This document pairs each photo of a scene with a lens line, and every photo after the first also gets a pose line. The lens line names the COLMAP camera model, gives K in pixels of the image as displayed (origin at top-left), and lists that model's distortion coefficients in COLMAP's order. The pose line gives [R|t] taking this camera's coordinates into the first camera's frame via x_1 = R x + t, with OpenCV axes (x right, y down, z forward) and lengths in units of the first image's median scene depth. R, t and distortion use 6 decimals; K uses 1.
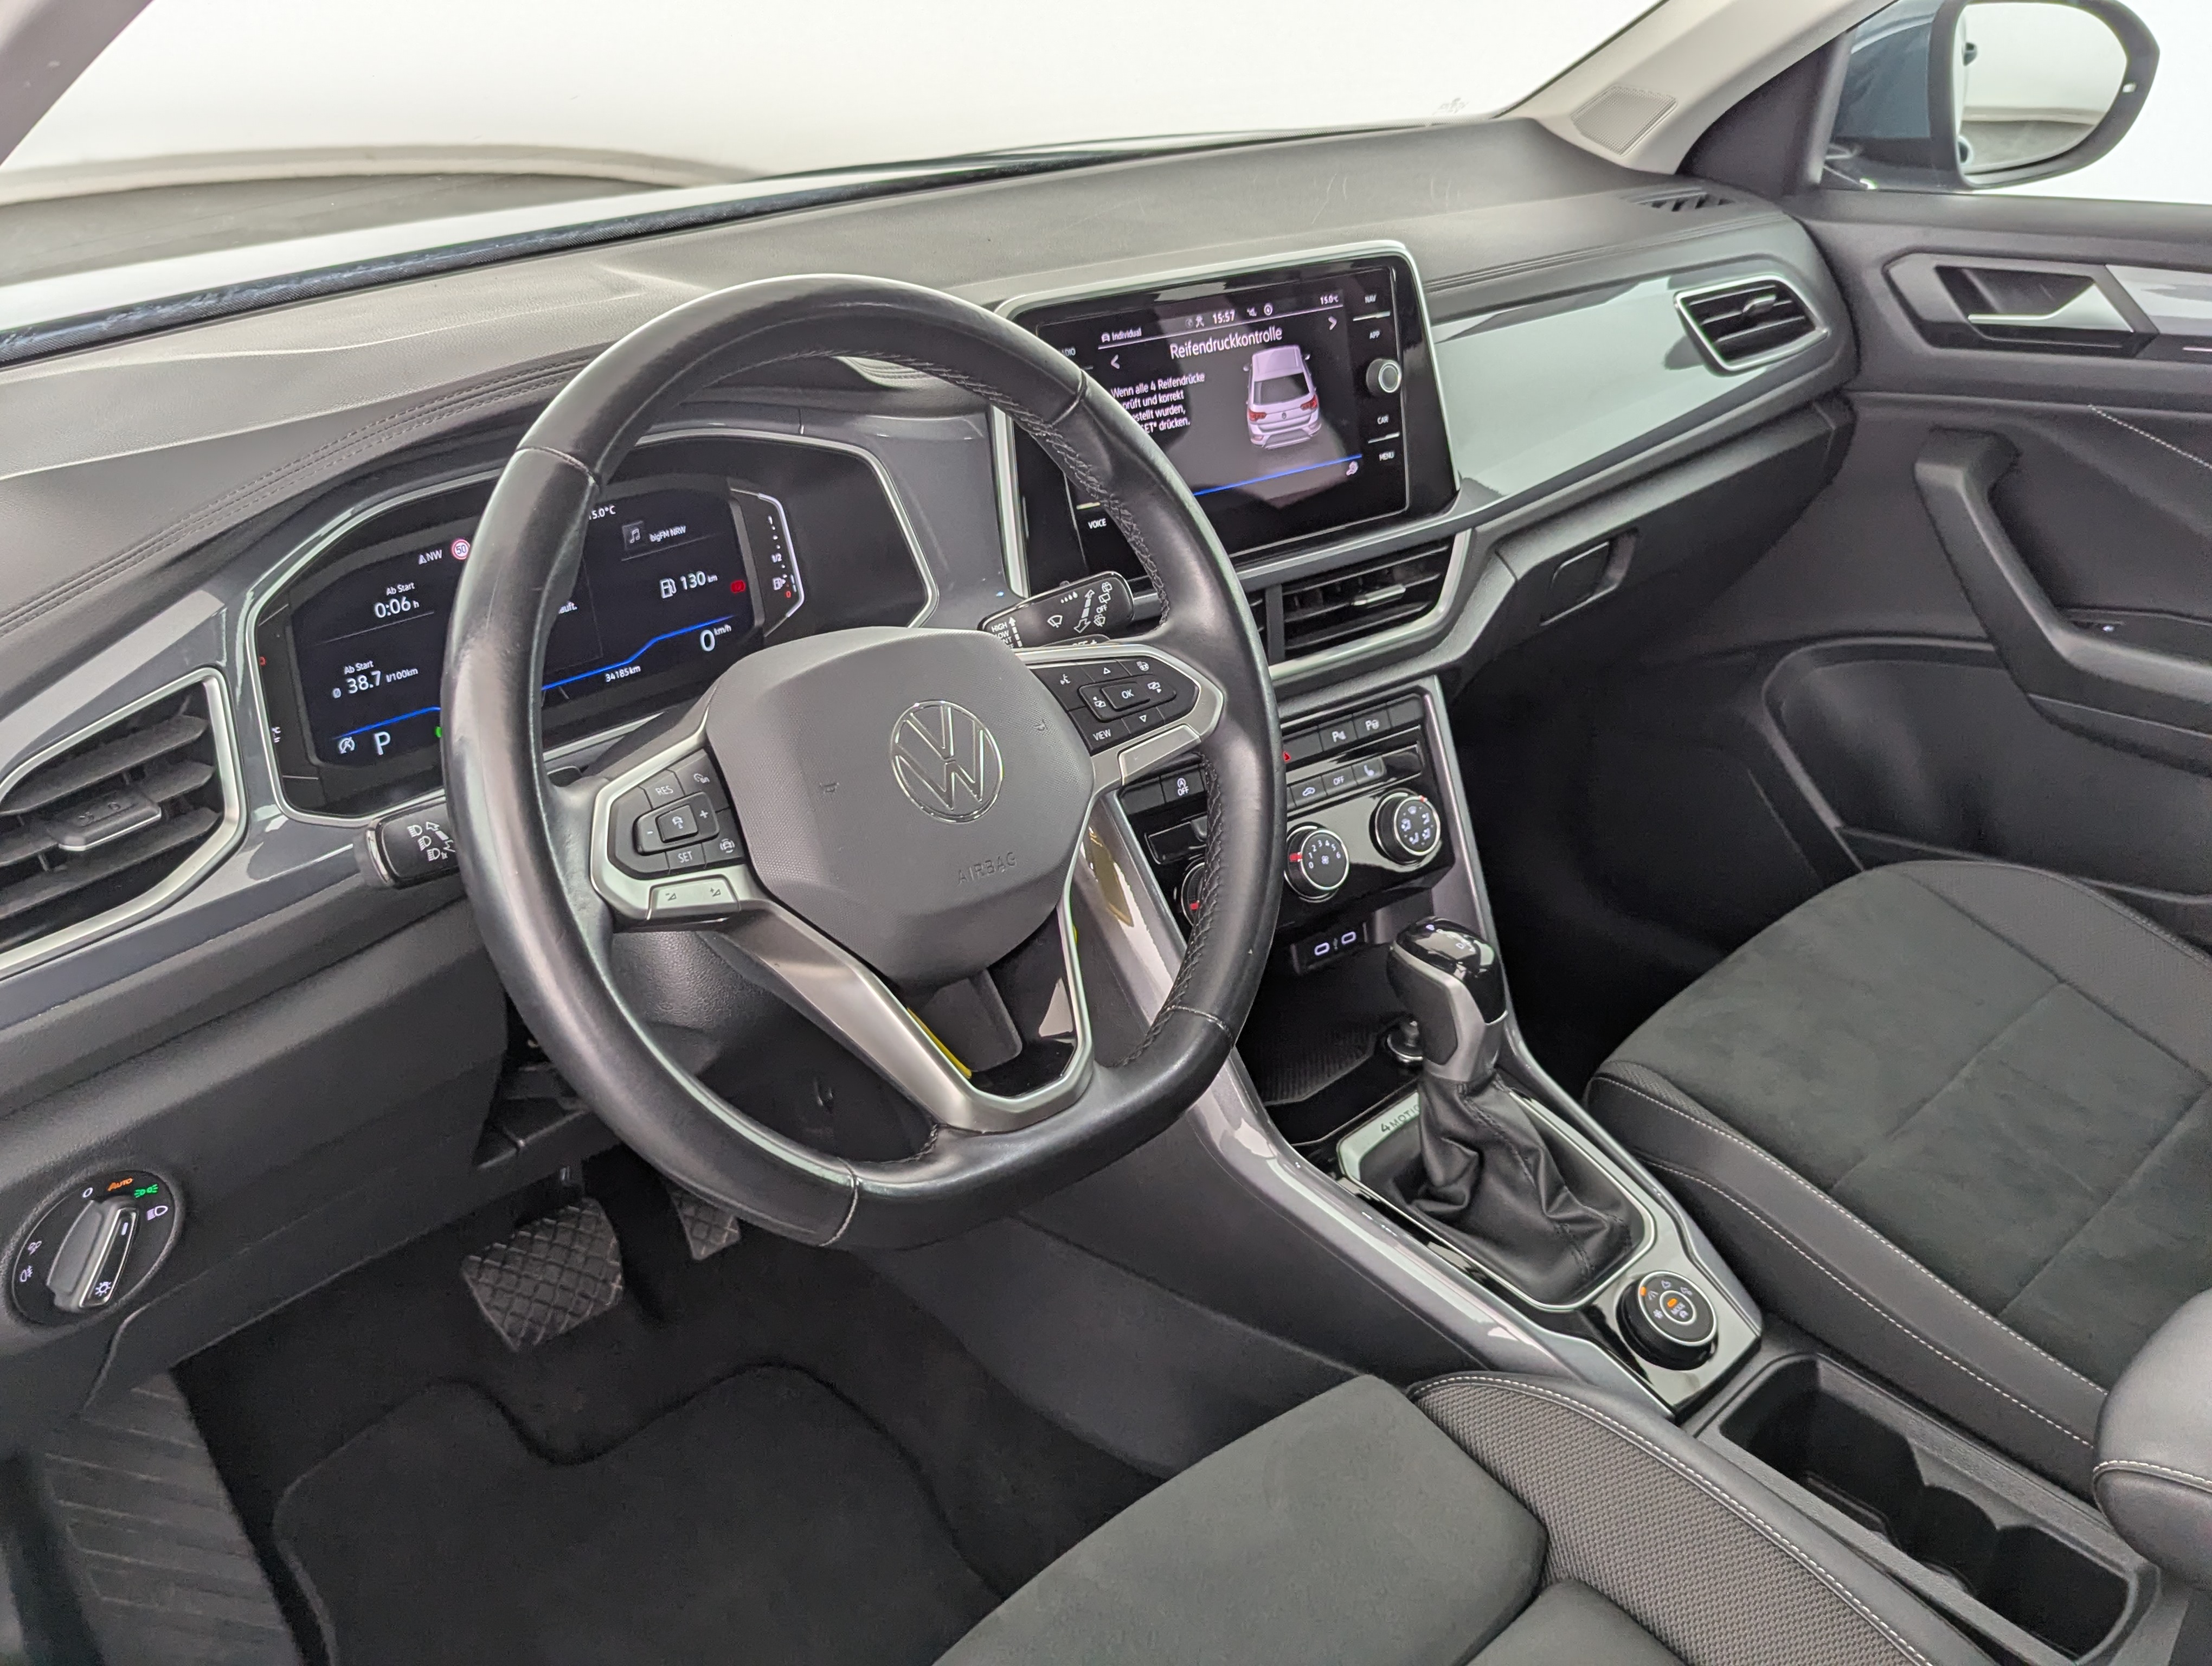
lens RADIAL K [[2086.1, 0, 1123.6], [0, 2086.1, 827.0], [0, 0, 1]] dist [0.047954, 0.000000]
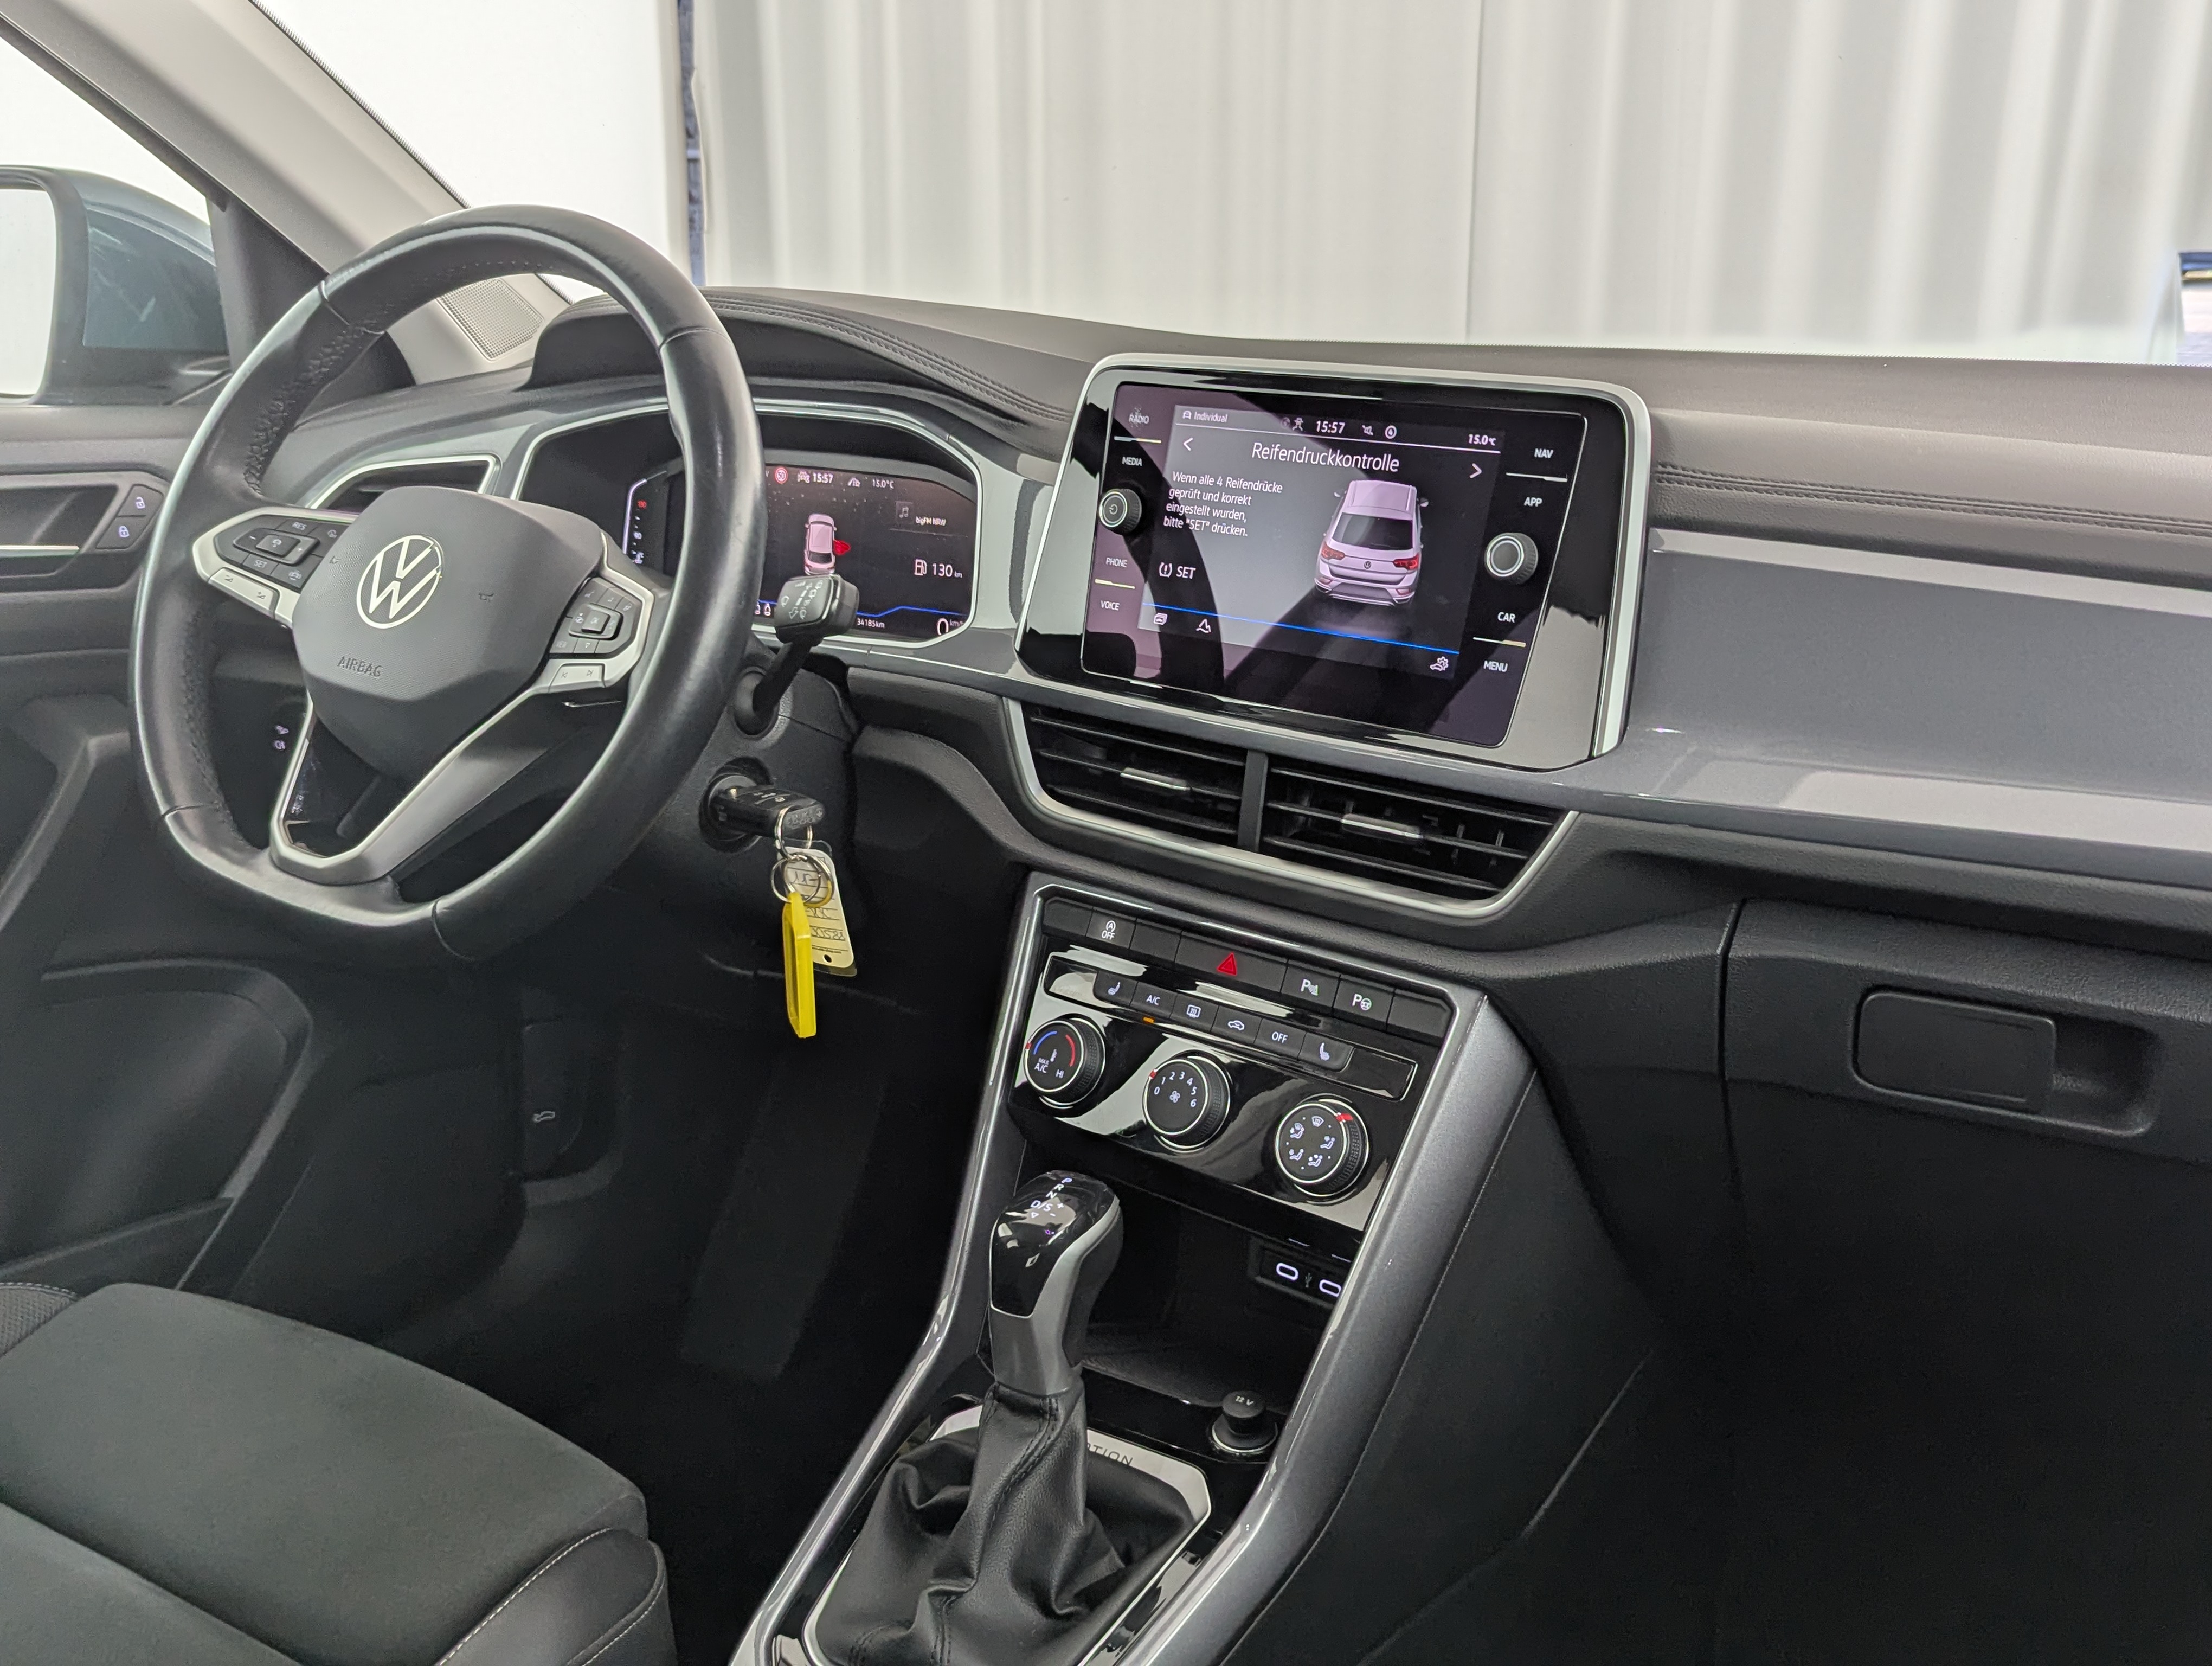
lens RADIAL K [[2086.1, 0, 1083.8], [0, 2086.1, 839.4], [0, 0, 1]] dist [0.047954, 0.000000]
pose [[0.213932, 0.277077, -0.936729, 0.853003], [-0.441599, 0.882782, 0.160267, -0.192885], [0.871334, 0.379372, 0.311213, 0.733883]]
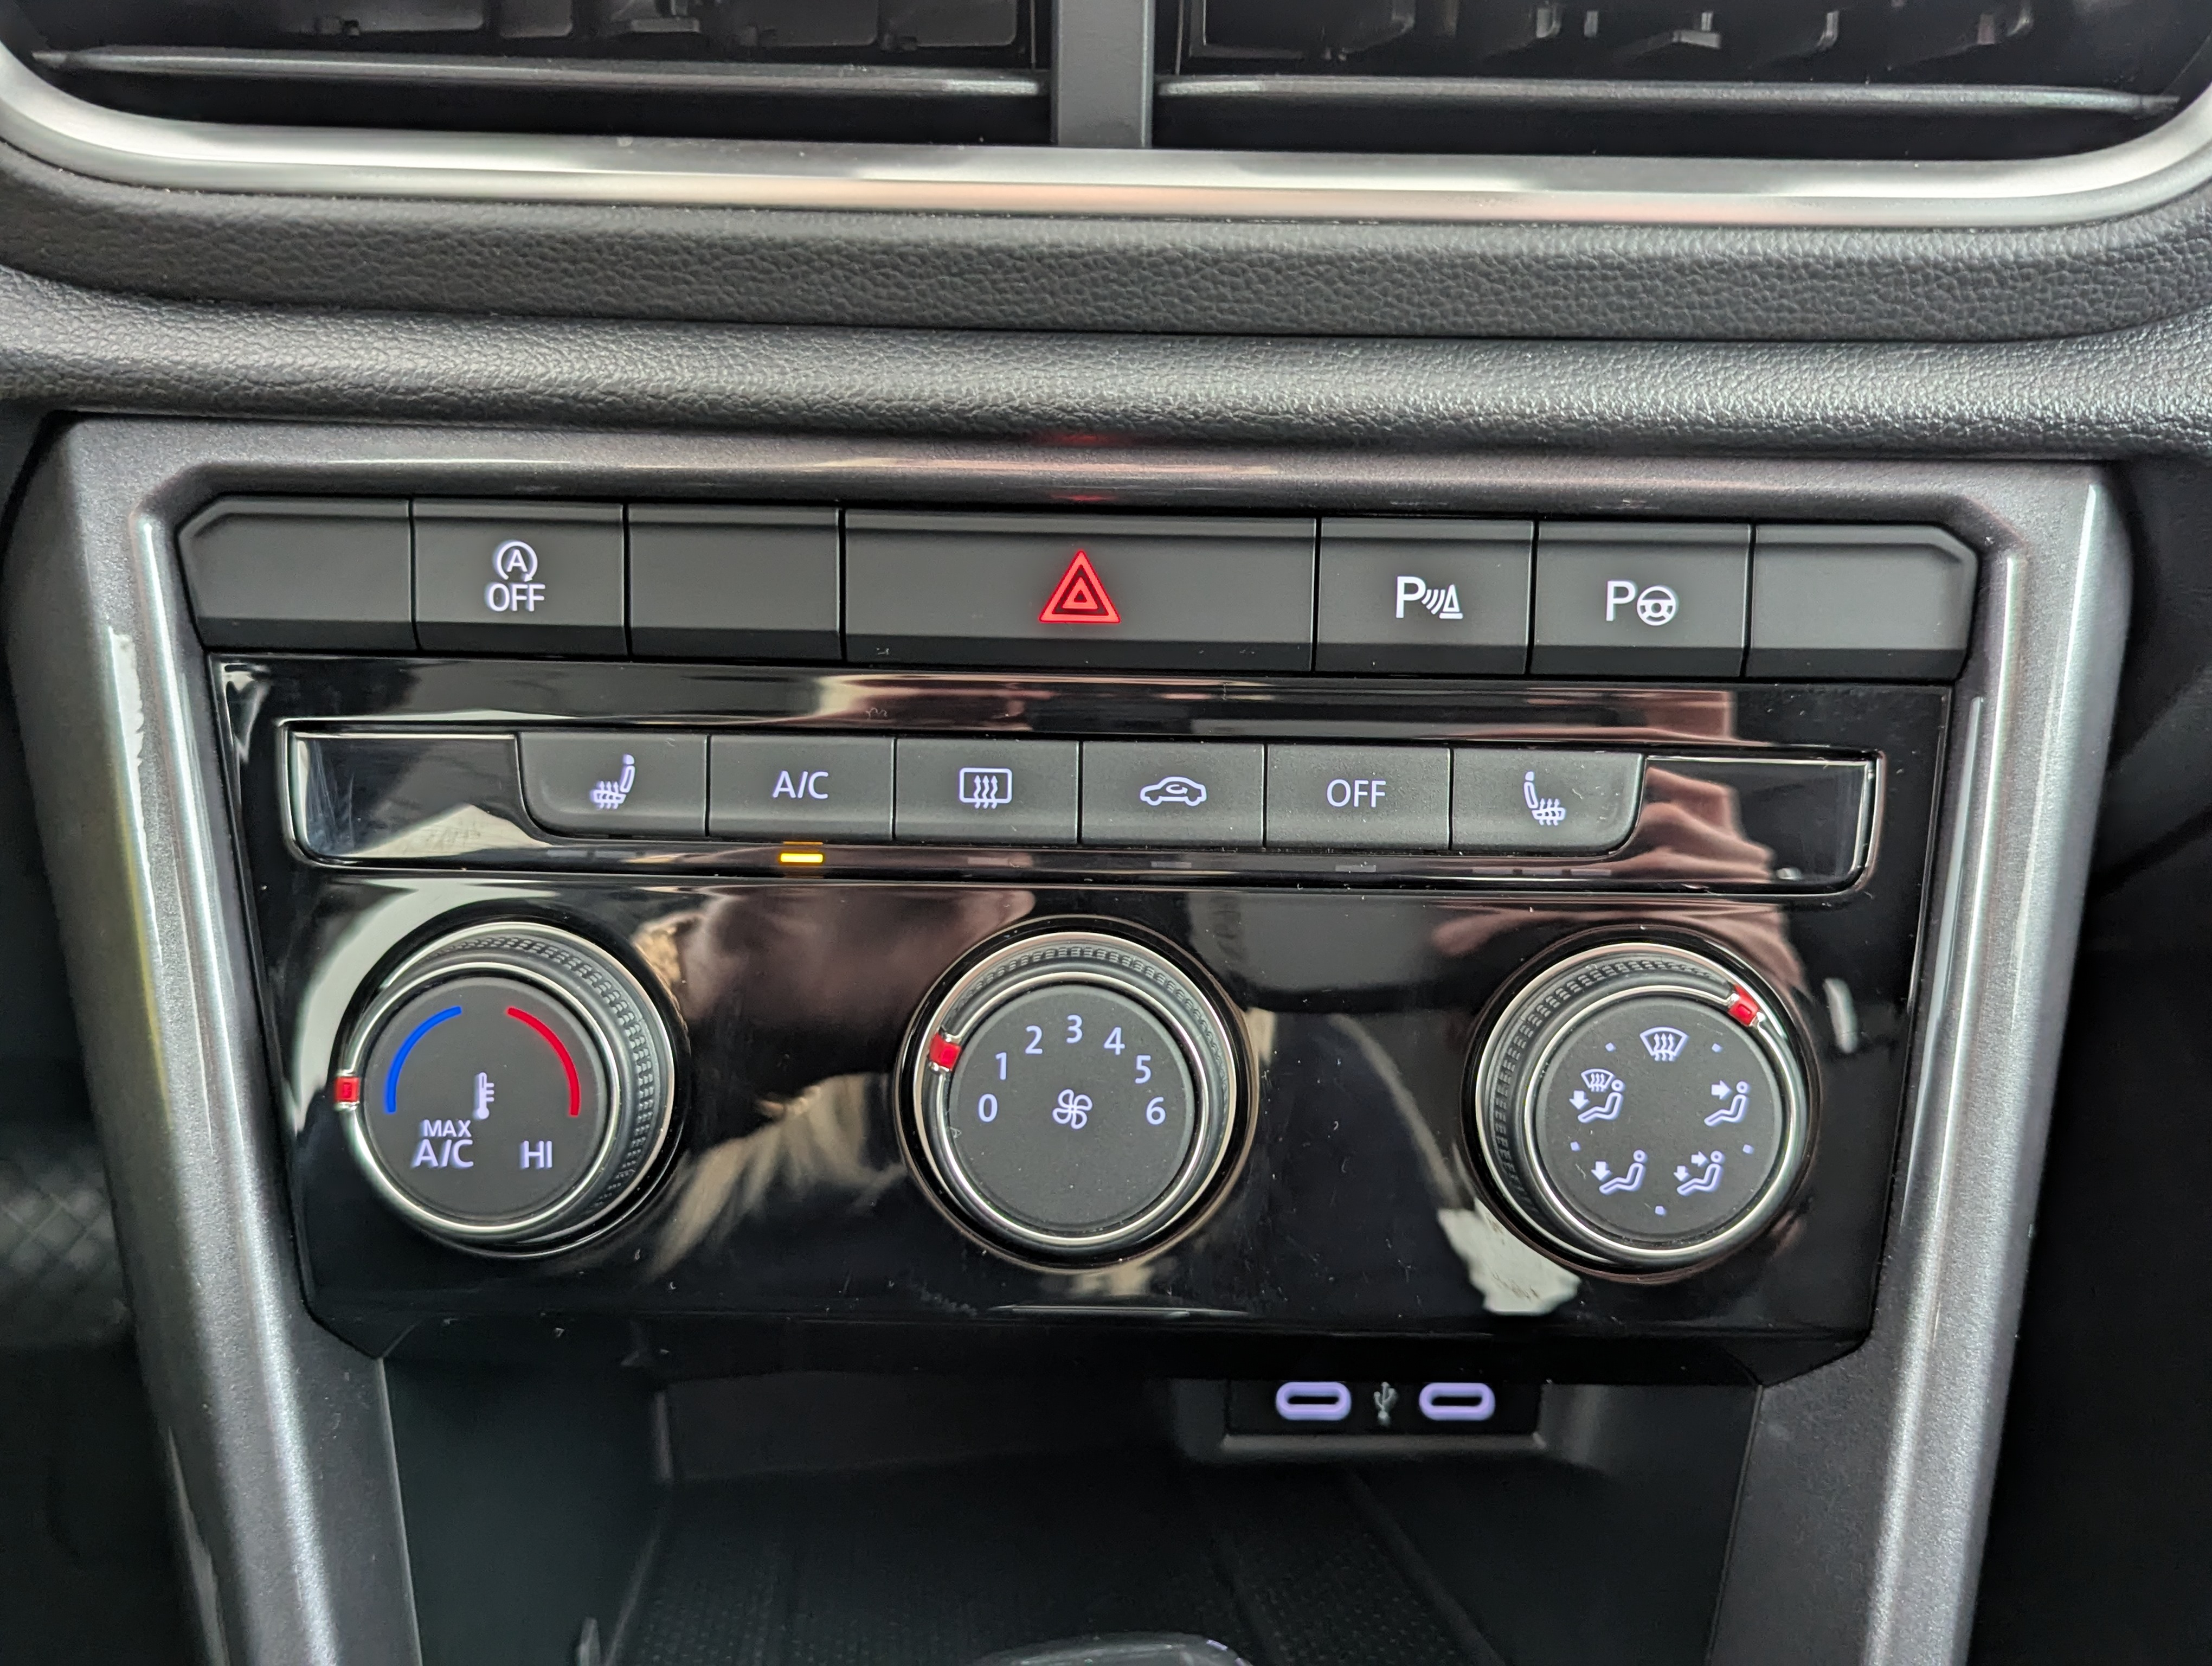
lens RADIAL K [[2086.1, 0, 1144.5], [0, 2086.1, 843.3], [0, 0, 1]] dist [0.047954, 0.000000]
pose [[0.793323, 0.326712, -0.513710, 0.218859], [-0.288690, 0.944785, 0.155047, -0.049289], [0.536001, 0.025301, 0.843838, 0.873953]]
